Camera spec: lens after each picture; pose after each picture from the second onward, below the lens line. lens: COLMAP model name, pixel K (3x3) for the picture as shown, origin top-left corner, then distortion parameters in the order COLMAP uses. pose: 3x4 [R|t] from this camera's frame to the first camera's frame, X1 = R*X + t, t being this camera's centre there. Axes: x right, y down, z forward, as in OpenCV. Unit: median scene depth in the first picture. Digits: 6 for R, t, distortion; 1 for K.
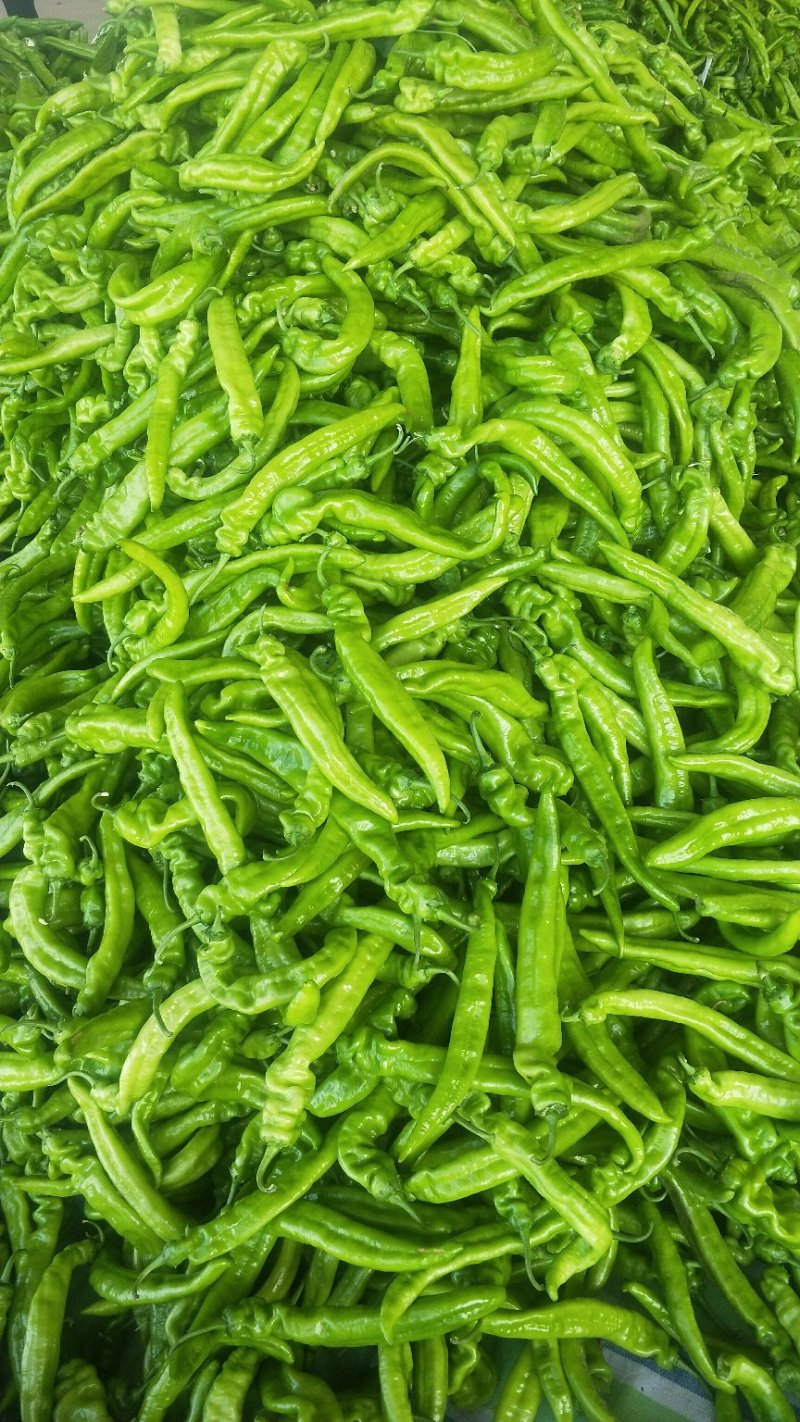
lens RADIAL K [[1083.1, 0, 400.0], [0, 1083.1, 711.0], [0, 0, 1]] dist [-0.001291, -0.032938]
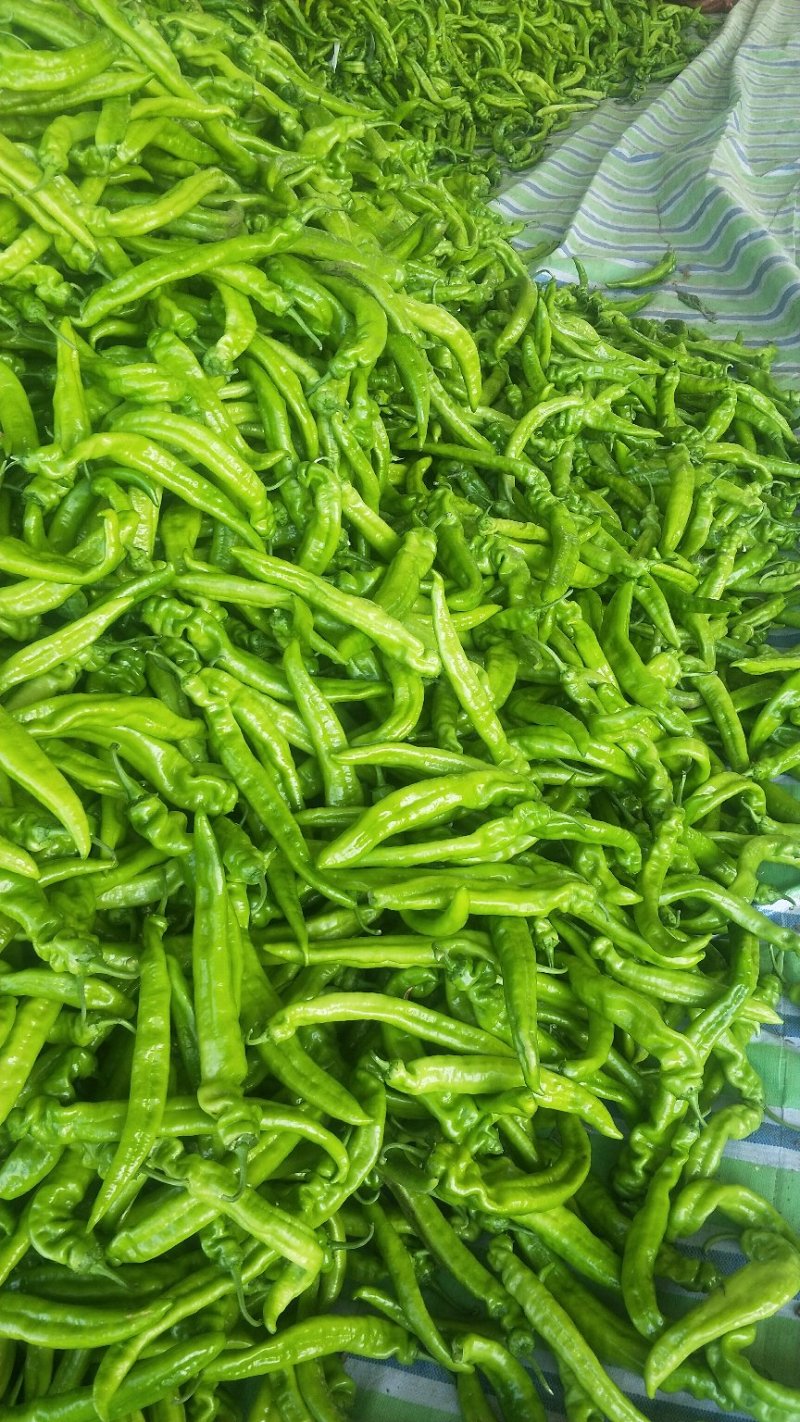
lens RADIAL K [[1083.1, 0, 400.0], [0, 1083.1, 711.0], [0, 0, 1]] dist [-0.001291, -0.032938]
pose [[0.966641, -0.151308, 0.206666, 0.115869], [0.149643, 0.988455, 0.023760, -0.012519], [-0.207875, 0.007958, 0.978123, 0.015625]]
